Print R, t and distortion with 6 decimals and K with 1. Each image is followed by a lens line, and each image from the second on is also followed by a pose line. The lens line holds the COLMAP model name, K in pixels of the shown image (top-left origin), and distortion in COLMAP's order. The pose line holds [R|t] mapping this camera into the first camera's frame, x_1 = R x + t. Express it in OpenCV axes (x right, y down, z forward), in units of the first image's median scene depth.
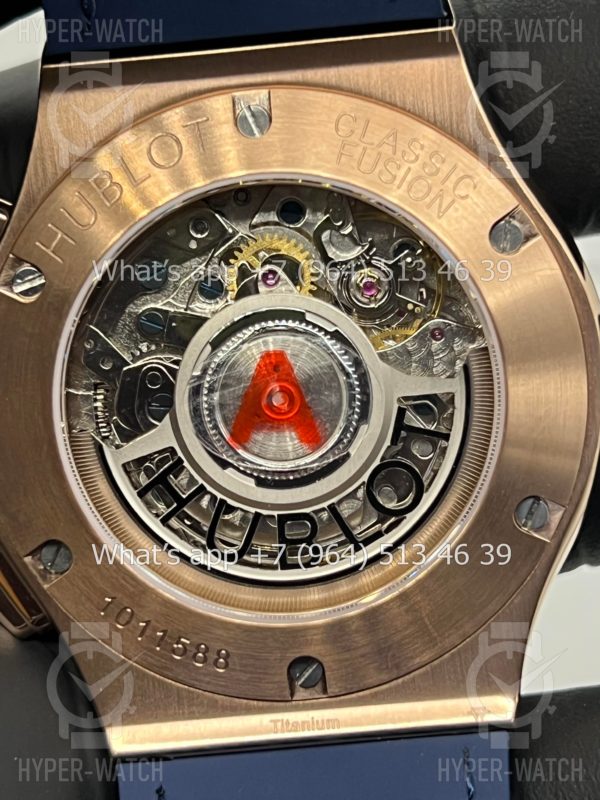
lens RADIAL K [[1806.2, 0, 300.0], [0, 1806.2, 400.0], [0, 0, 1]] dist [0.137563, 0.197579]
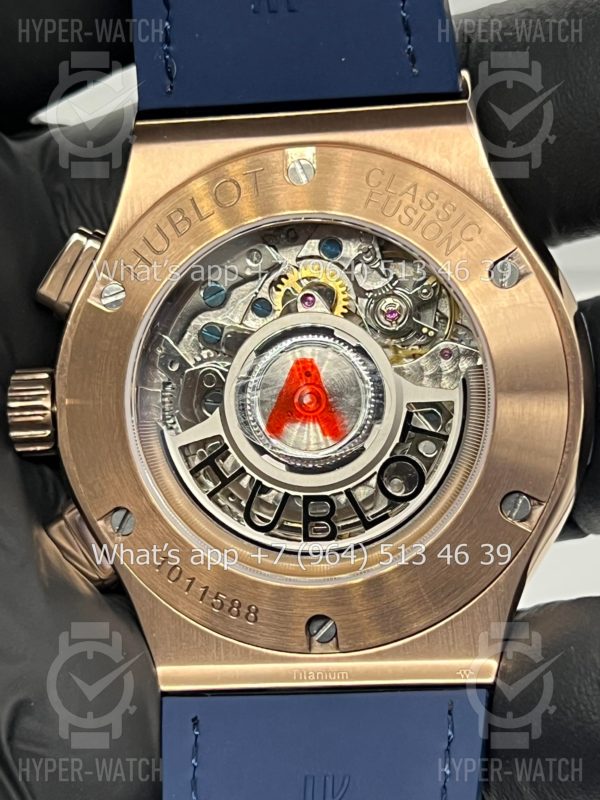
lens RADIAL K [[1806.2, 0, 300.0], [0, 1806.2, 400.0], [0, 0, 1]] dist [0.137563, 0.197579]
pose [[0.992409, 0.047830, -0.113297, 0.118575], [-0.054266, 0.997043, -0.054411, 0.065330], [0.110360, 0.060146, 0.992070, -0.199597]]
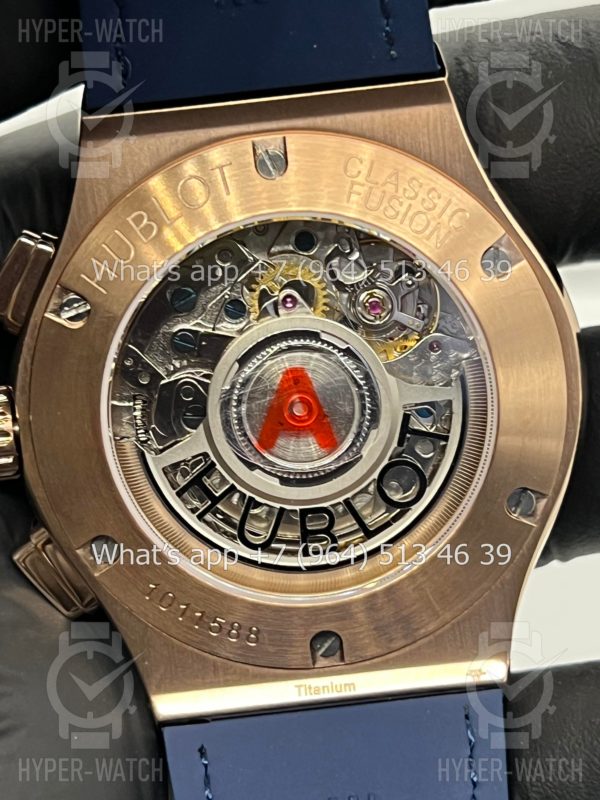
lens RADIAL K [[1806.2, 0, 300.0], [0, 1806.2, 400.0], [0, 0, 1]] dist [0.137563, 0.197579]
pose [[0.999128, -0.022146, 0.035403, -0.050841], [0.020155, 0.998247, 0.055652, -0.068822], [-0.036574, -0.054890, 0.997822, -0.136854]]
